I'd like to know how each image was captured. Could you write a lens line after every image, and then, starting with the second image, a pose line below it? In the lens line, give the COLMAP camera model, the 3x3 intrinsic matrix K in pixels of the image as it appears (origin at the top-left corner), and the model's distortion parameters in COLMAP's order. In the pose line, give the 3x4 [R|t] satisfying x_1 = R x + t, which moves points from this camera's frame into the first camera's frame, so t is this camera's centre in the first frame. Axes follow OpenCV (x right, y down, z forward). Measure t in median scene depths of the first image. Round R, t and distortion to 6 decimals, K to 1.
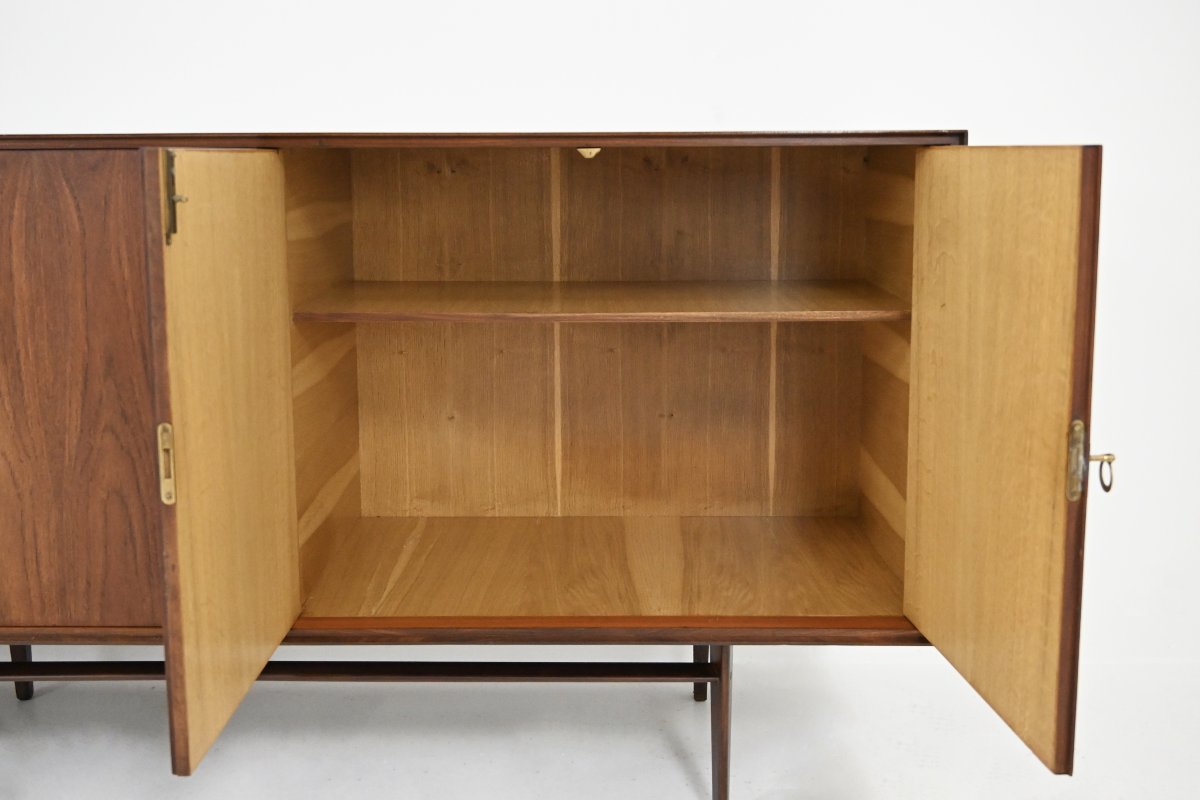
lens RADIAL K [[1214.1, 0, 597.6], [0, 1214.1, 337.4], [0, 0, 1]] dist [-0.020166, 0.007916]
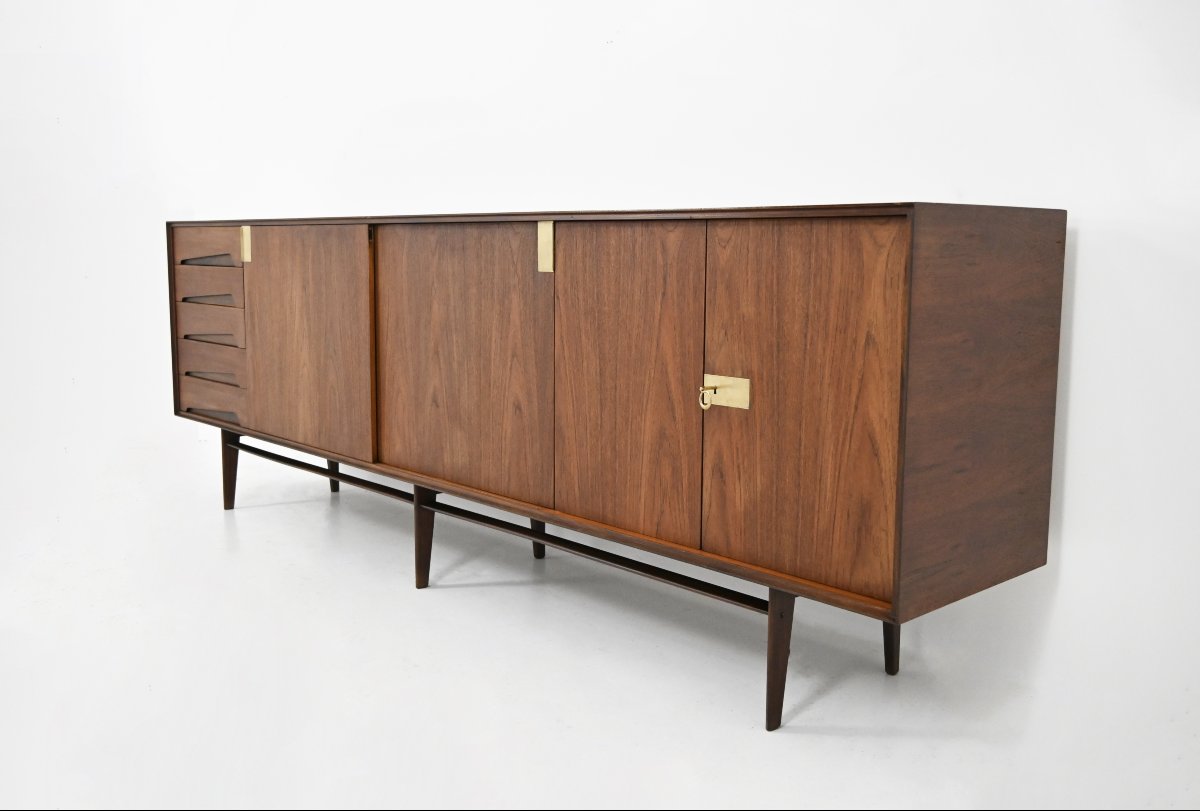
lens RADIAL K [[1136.7, 0, 601.0], [0, 1136.7, 377.8], [0, 0, 1]] dist [-0.005997, -0.001045]
pose [[0.675857, 0.092091, -0.731257, 1.368132], [-0.099061, 0.994511, 0.033688, -0.001185], [0.730345, 0.049671, 0.681270, -0.005534]]
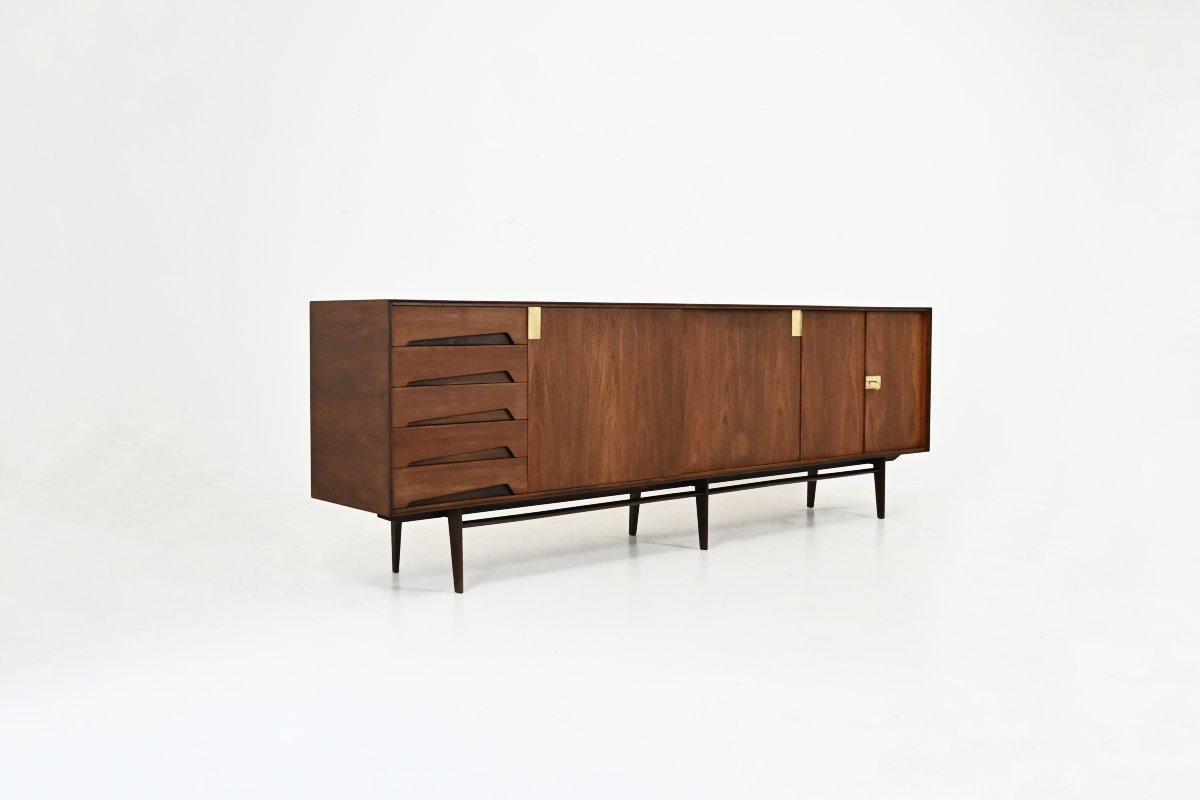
lens RADIAL K [[1227.1, 0, 599.8], [0, 1227.1, 365.0], [0, 0, 1]] dist [0.007906, 0.000835]
pose [[0.749248, -0.021391, 0.661944, -2.360021], [0.084020, 0.994473, -0.062965, 0.149714], [-0.656938, 0.102793, 0.746904, -1.072472]]
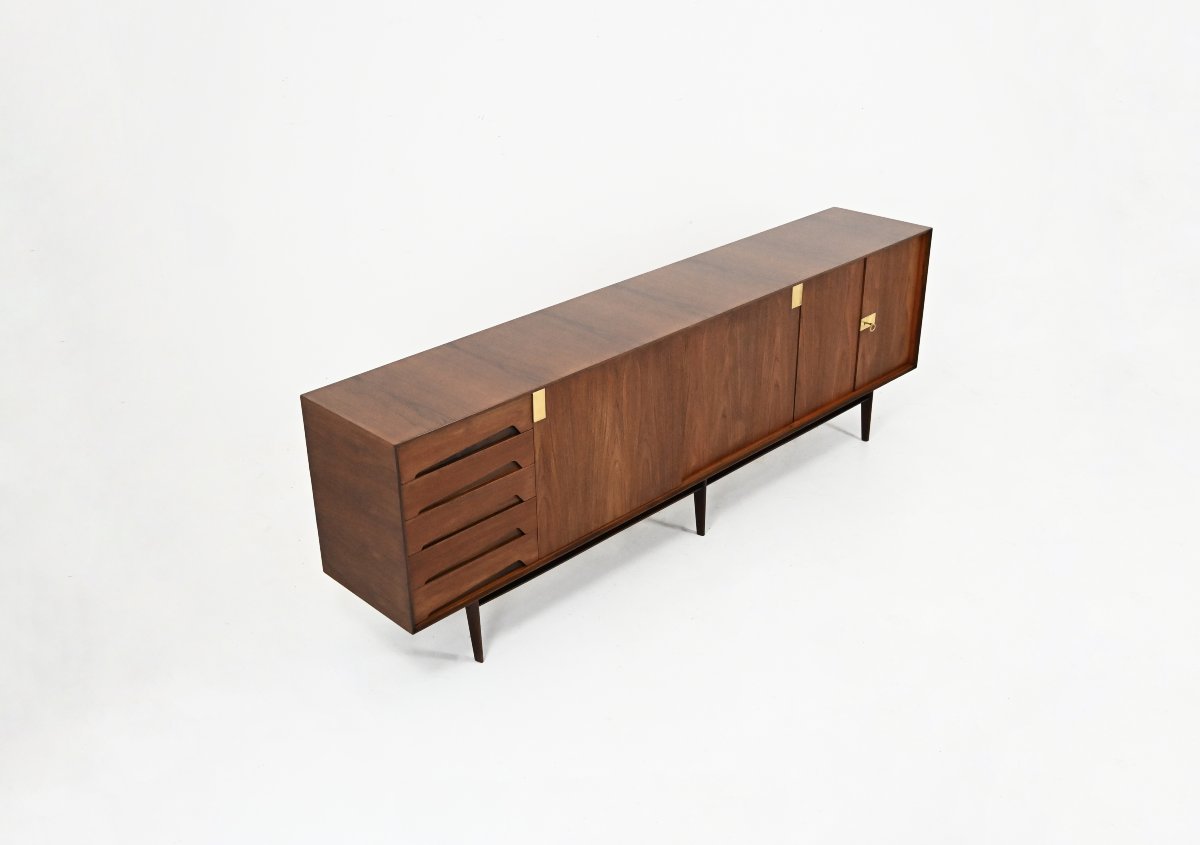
lens RADIAL K [[1263.1, 0, 627.1], [0, 1263.1, 428.2], [0, 0, 1]] dist [0.004694, -0.002772]
pose [[0.692471, -0.320189, 0.646501, -2.288440], [0.097909, 0.929536, 0.355495, -0.977720], [-0.714771, -0.182871, 0.675026, -0.912653]]
